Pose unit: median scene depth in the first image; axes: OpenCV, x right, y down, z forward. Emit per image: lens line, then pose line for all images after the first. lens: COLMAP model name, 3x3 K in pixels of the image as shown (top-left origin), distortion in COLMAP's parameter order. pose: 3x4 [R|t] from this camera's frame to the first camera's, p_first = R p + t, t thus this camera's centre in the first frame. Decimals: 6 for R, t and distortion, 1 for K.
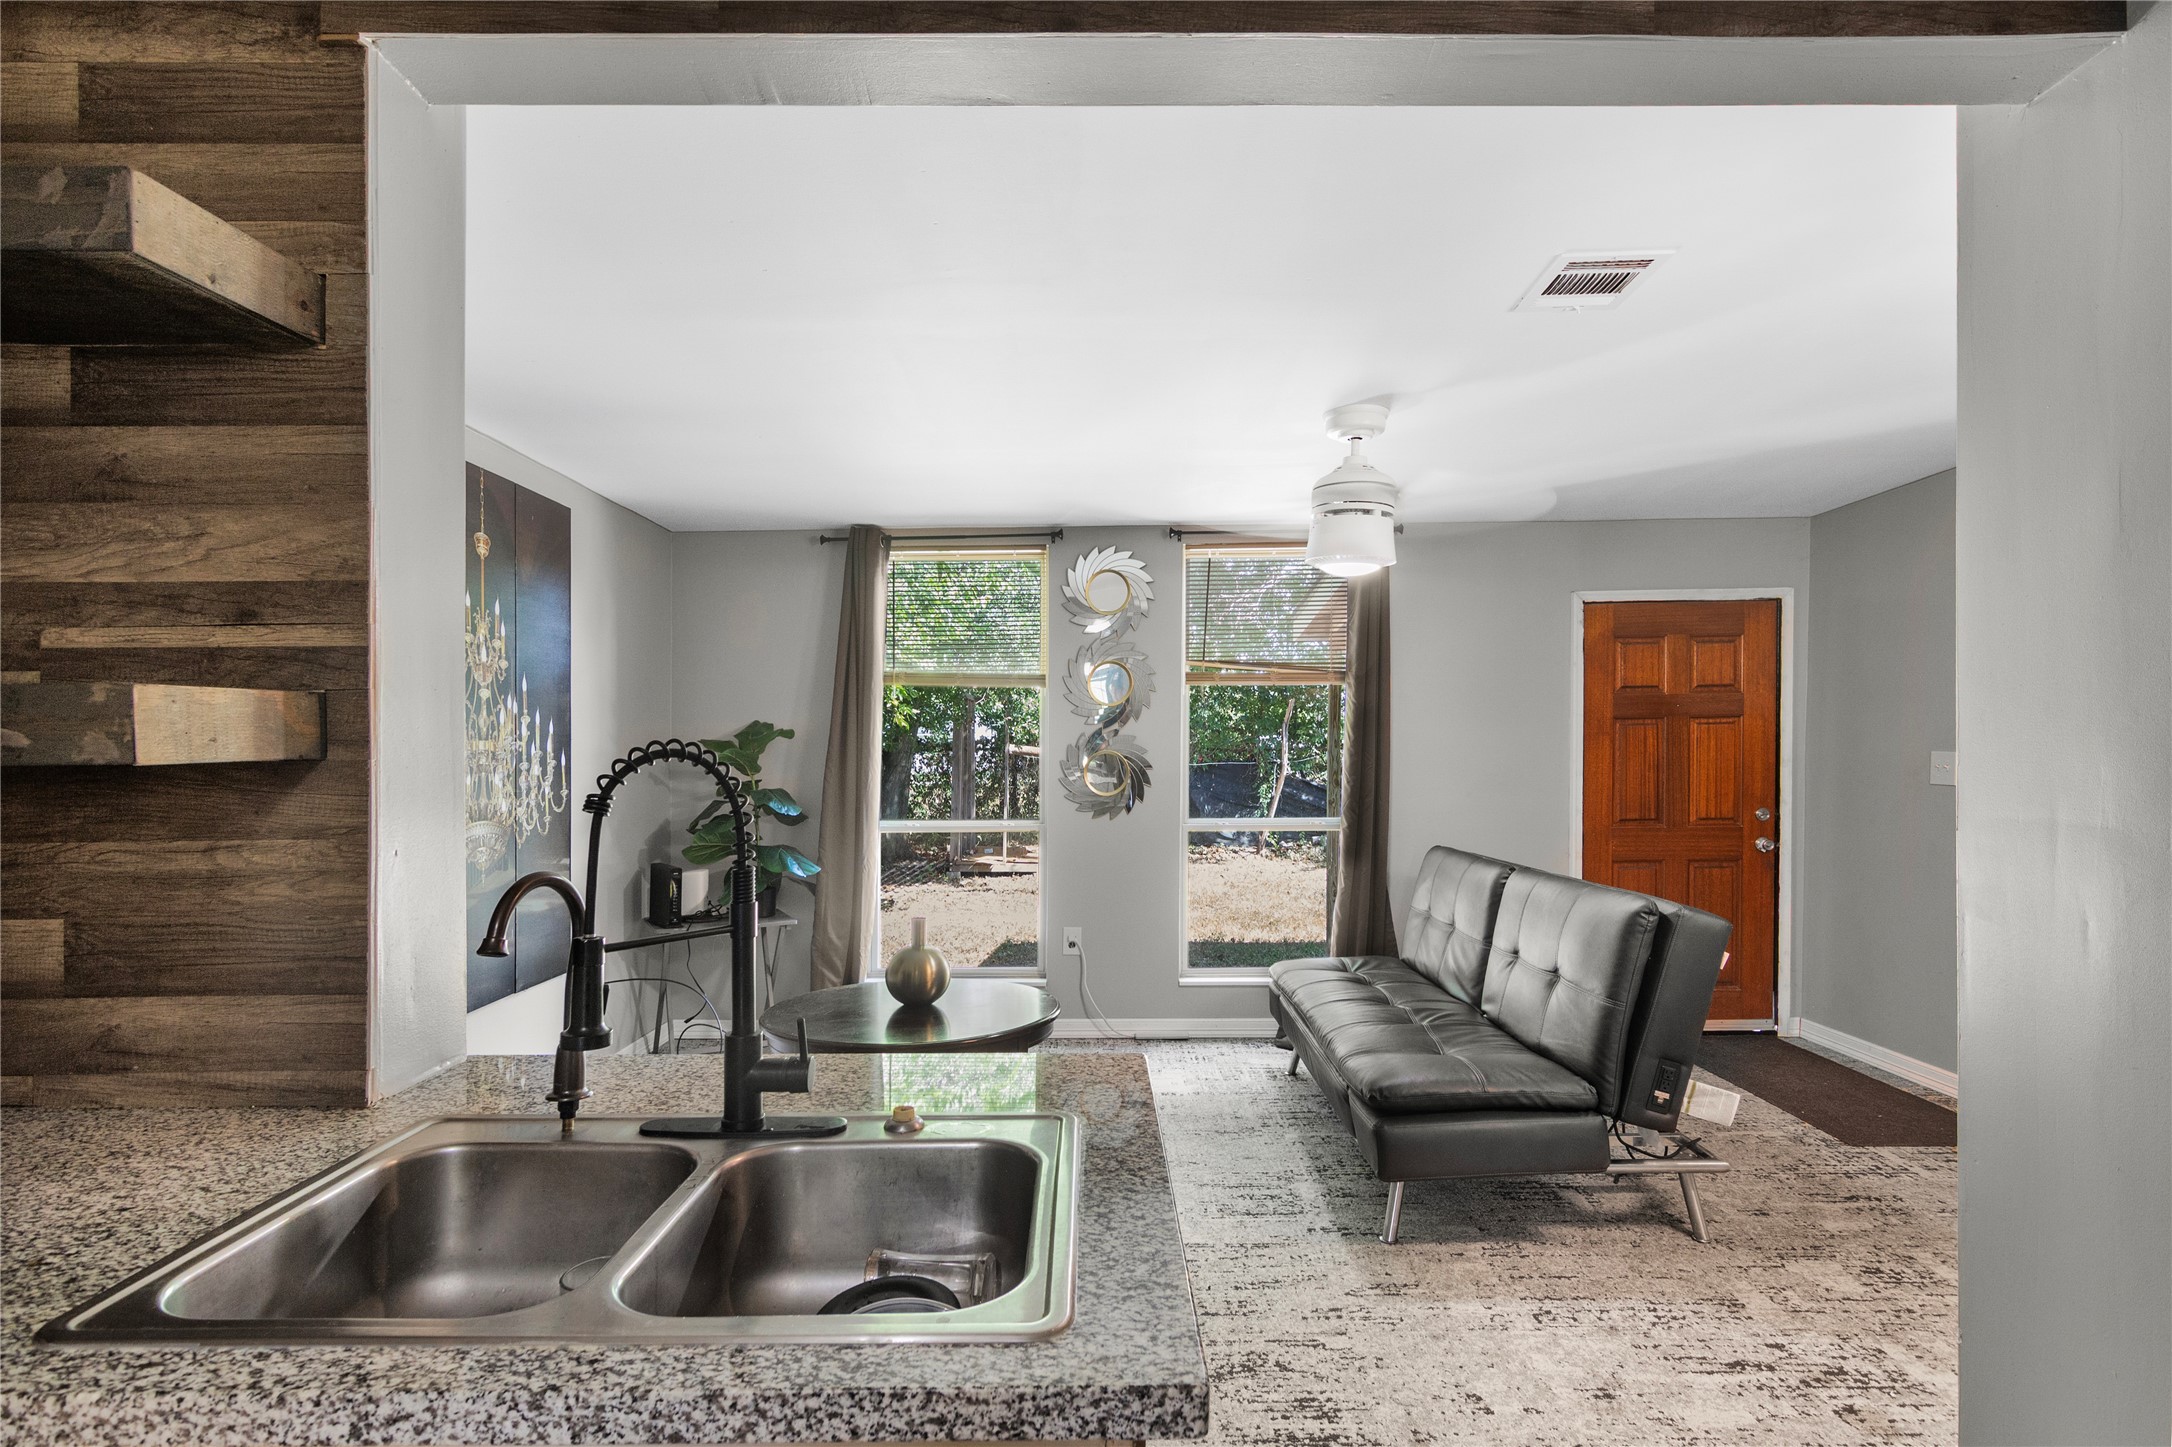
lens RADIAL K [[1105.3, 0, 1117.1], [0, 1105.3, 769.8], [0, 0, 1]] dist [-0.002956, 0.001773]
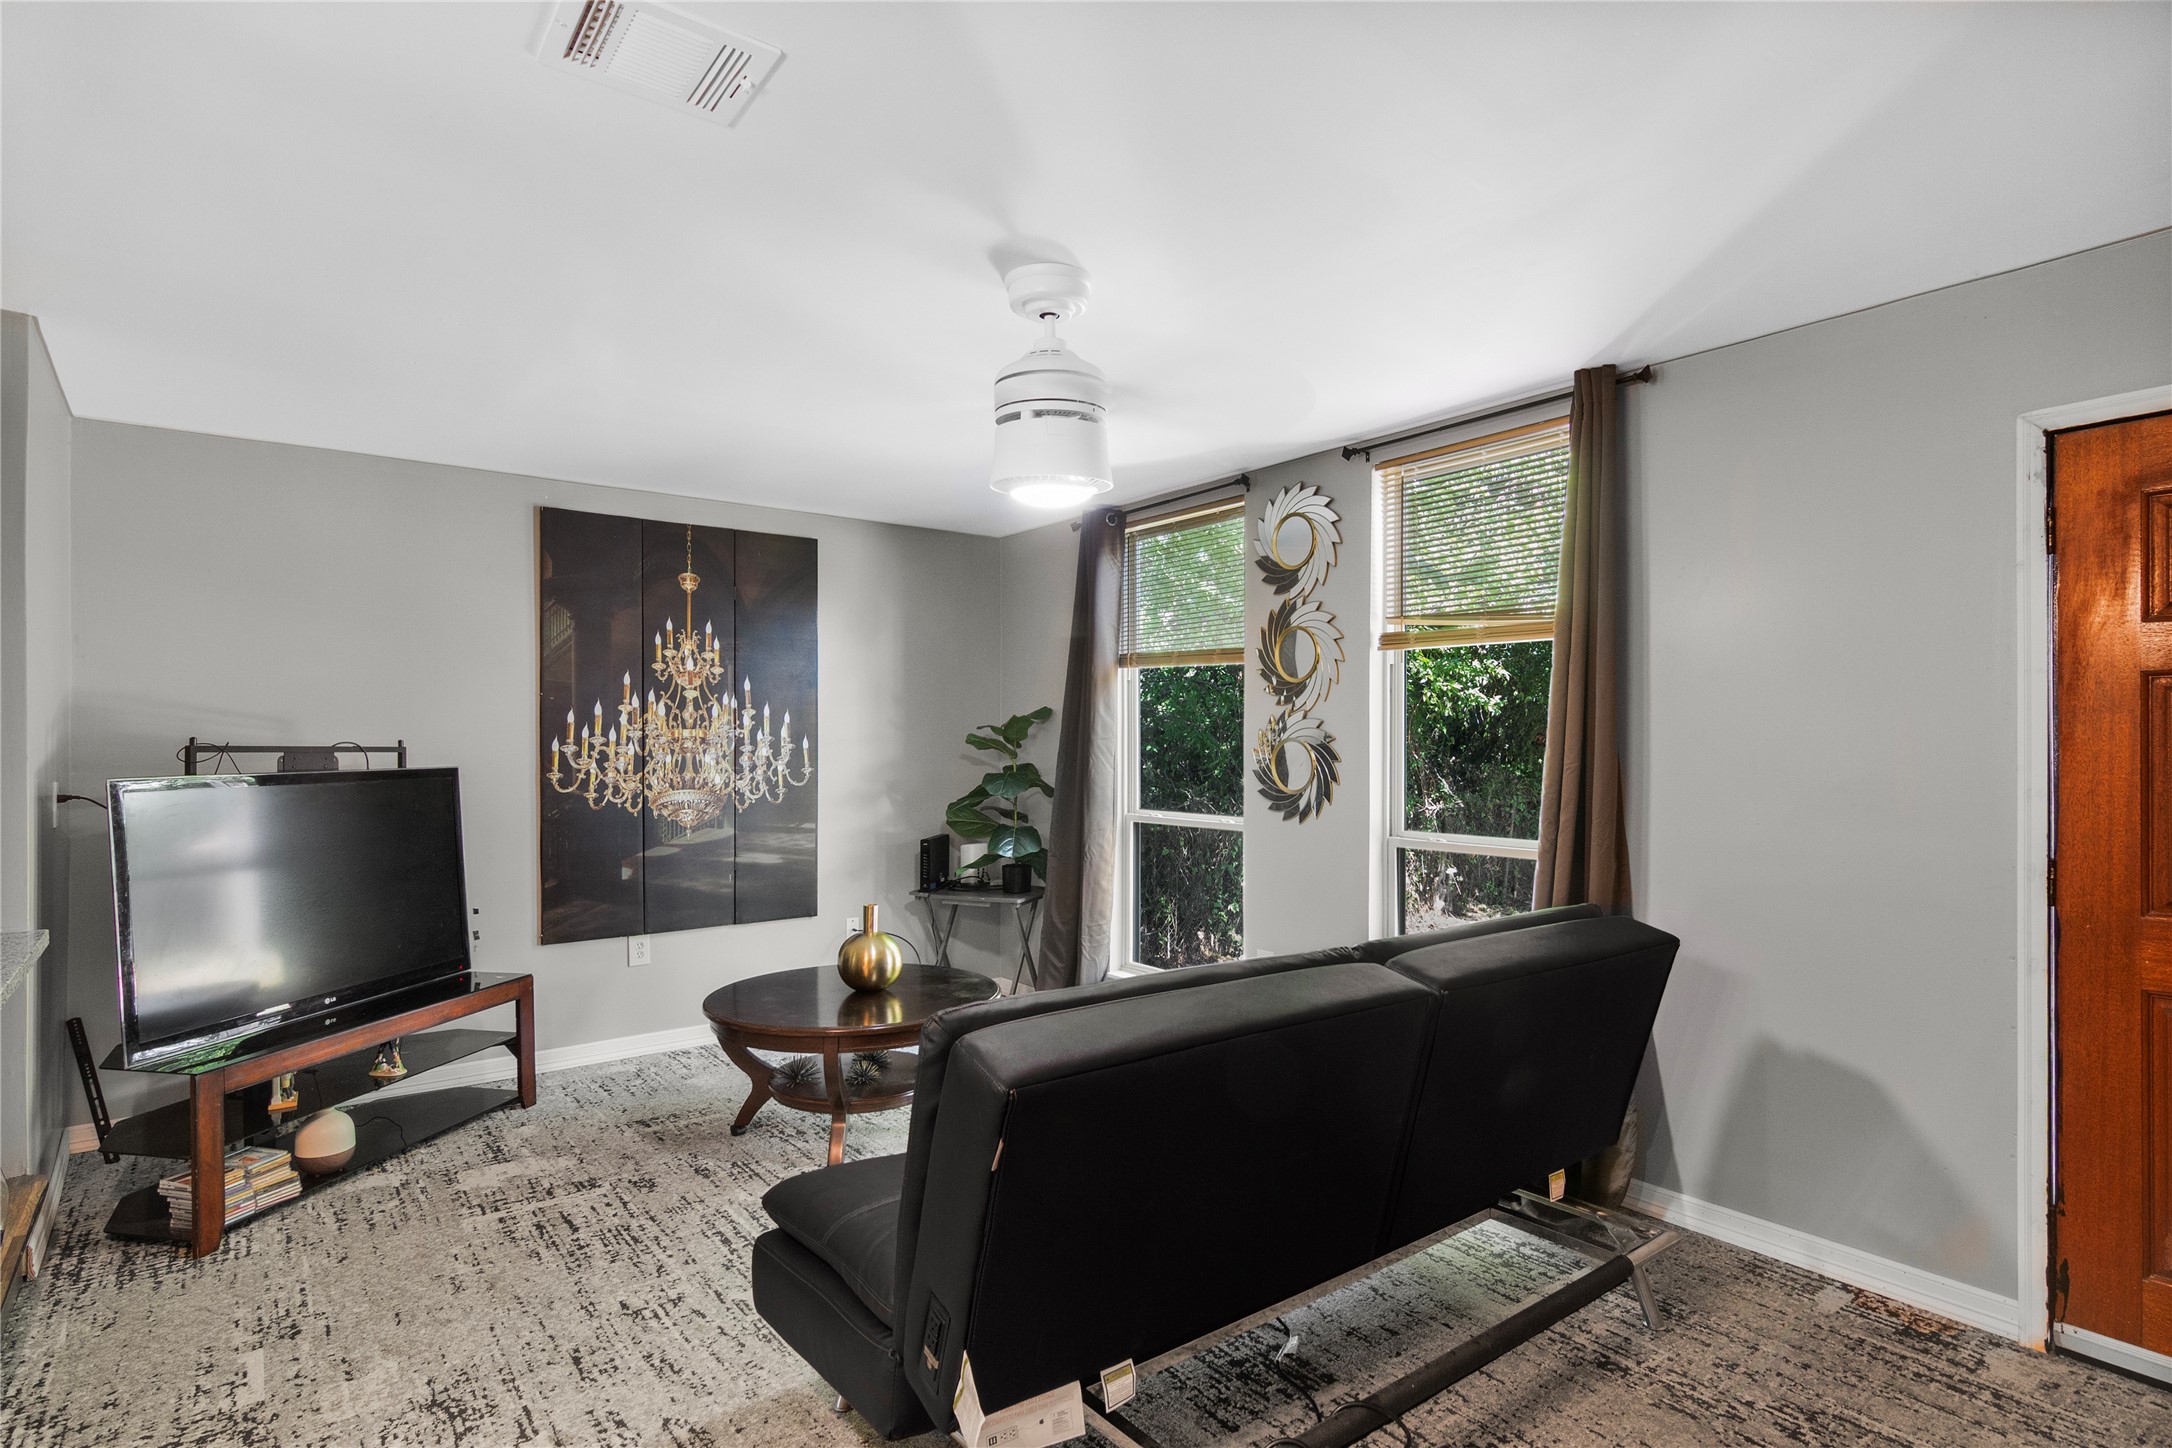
lens RADIAL K [[1105.3, 0, 1082.4], [0, 1105.3, 748.0], [0, 0, 1]] dist [-0.002956, 0.001773]
pose [[0.621060, 0.015608, -0.783608, 0.715656], [-0.013061, 0.999869, 0.009563, -0.021505], [0.783654, 0.004295, 0.621182, 0.512087]]
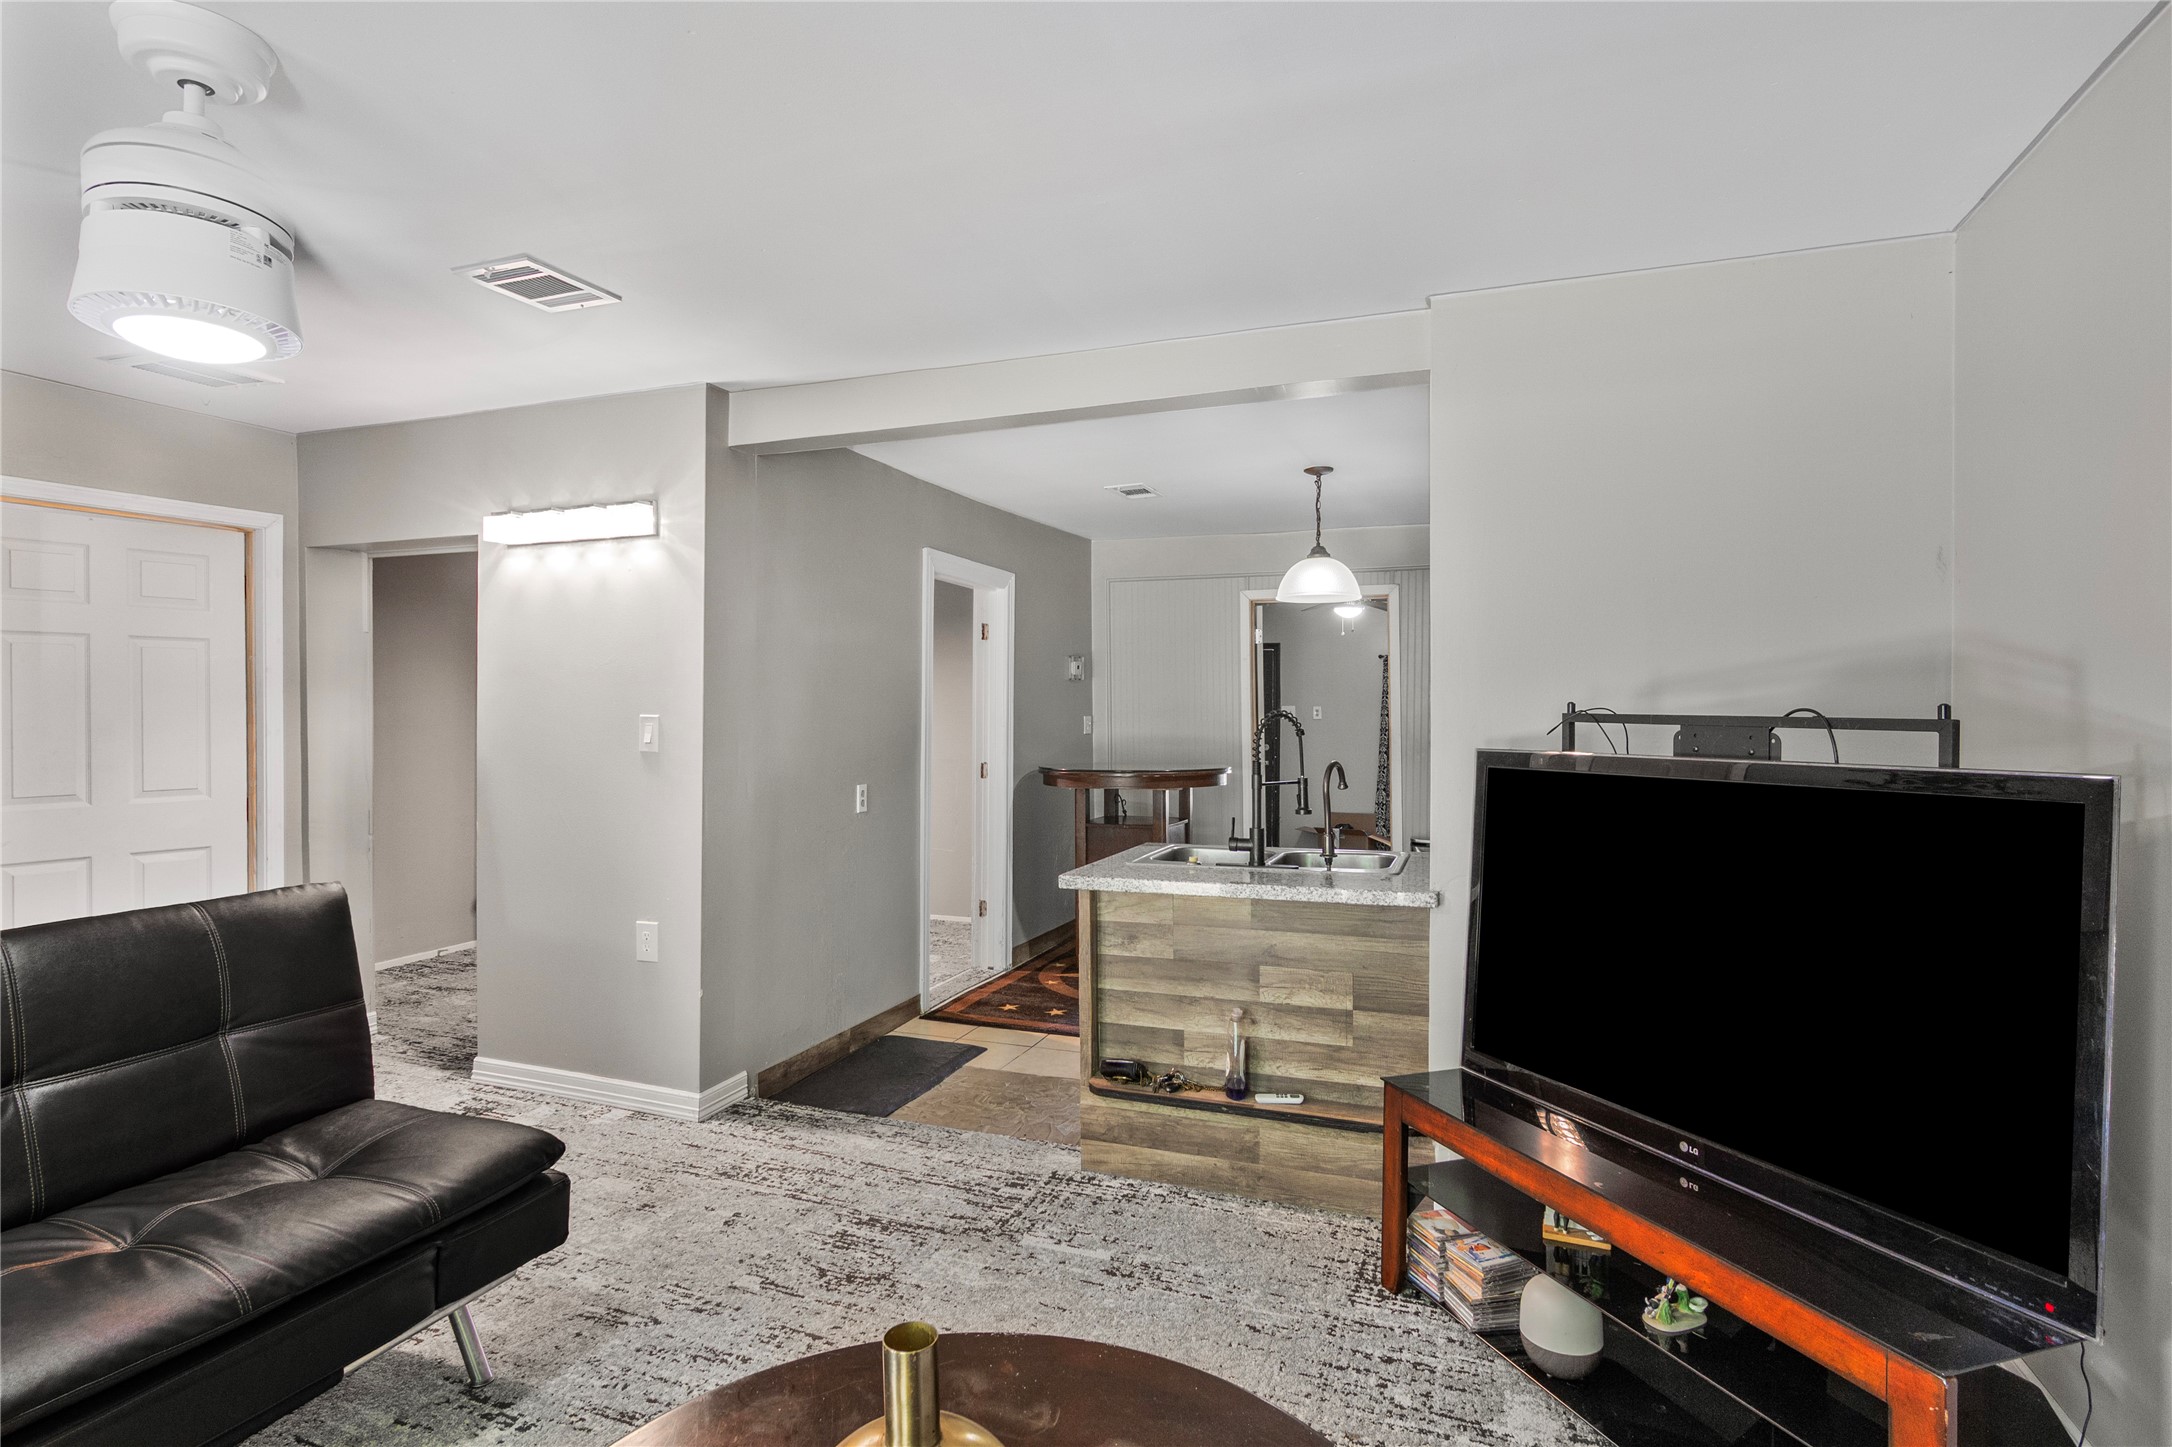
lens RADIAL K [[1105.3, 0, 1065.4], [0, 1105.3, 727.5], [0, 0, 1]] dist [-0.002956, 0.001773]
pose [[-0.937201, 0.004392, 0.348762, -0.294198], [0.012801, 0.999680, 0.021809, -0.015540], [-0.348555, 0.024904, -0.936958, 1.196876]]
